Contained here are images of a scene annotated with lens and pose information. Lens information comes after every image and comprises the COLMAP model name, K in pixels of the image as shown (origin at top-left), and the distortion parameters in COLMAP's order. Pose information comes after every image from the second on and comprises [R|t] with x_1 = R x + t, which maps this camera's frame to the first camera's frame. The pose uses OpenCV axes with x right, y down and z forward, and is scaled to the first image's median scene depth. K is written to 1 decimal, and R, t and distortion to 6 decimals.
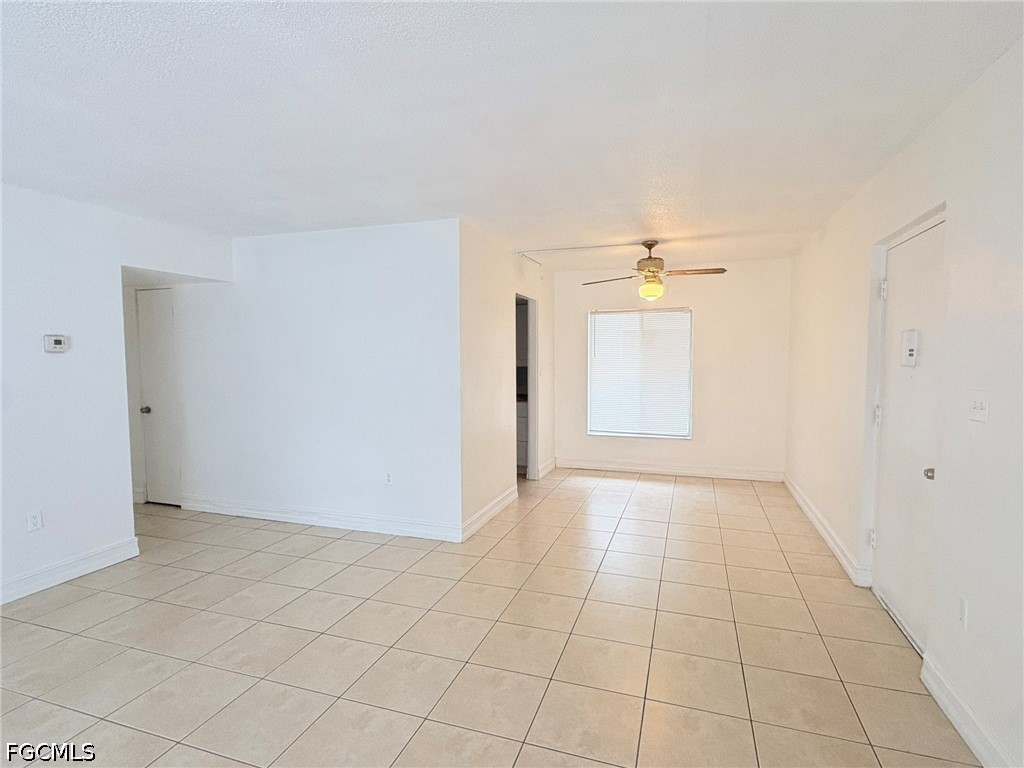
lens RADIAL K [[538.0, 0, 516.9], [0, 538.0, 385.9], [0, 0, 1]] dist [0.000724, 0.000981]
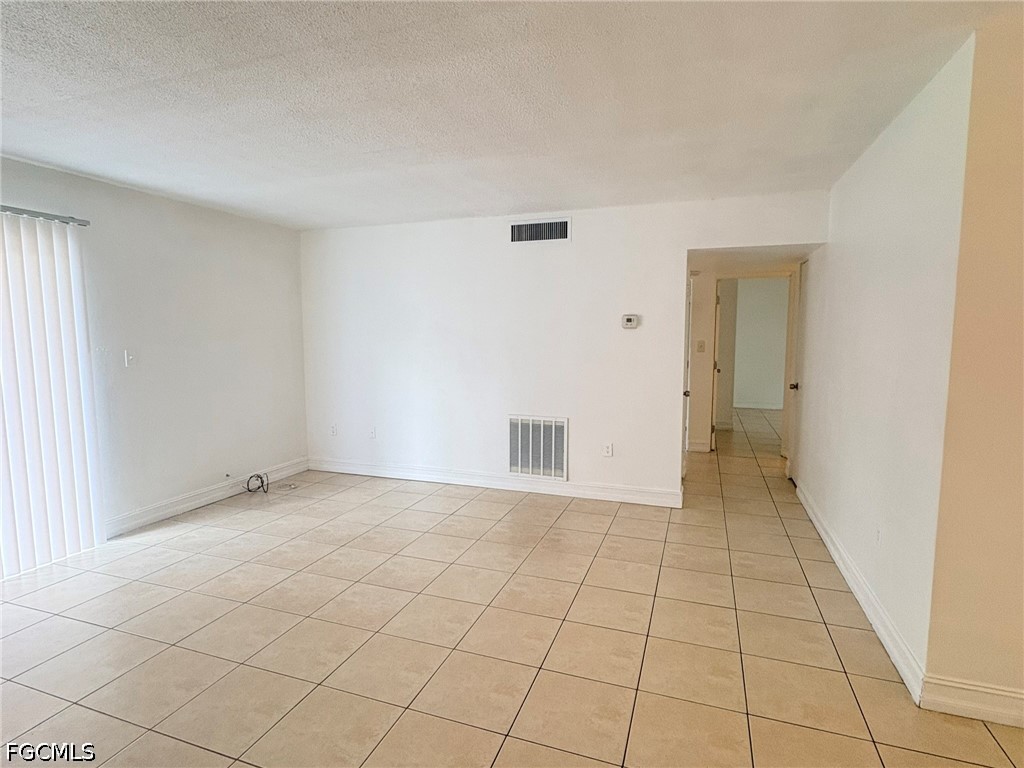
lens RADIAL K [[538.0, 0, 513.1], [0, 538.0, 385.4], [0, 0, 1]] dist [0.000724, 0.000981]
pose [[-0.028379, 0.101784, -0.994402, 0.335492], [-0.061562, 0.992736, 0.103370, -0.030287], [0.997700, 0.064151, -0.021907, 0.546612]]
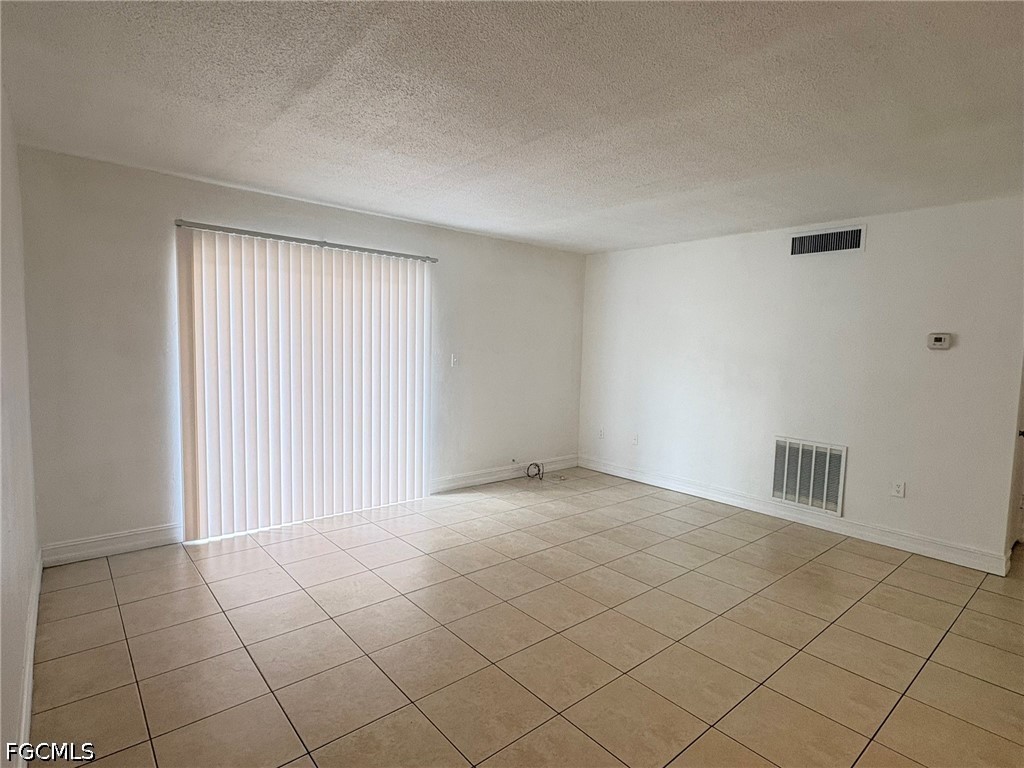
lens RADIAL K [[538.0, 0, 510.6], [0, 538.0, 386.7], [0, 0, 1]] dist [0.000724, 0.000981]
pose [[-0.523624, 0.059267, -0.849885, 0.396485], [-0.077981, 0.990055, 0.117087, -0.033707], [0.848373, 0.127585, -0.513795, 0.602323]]
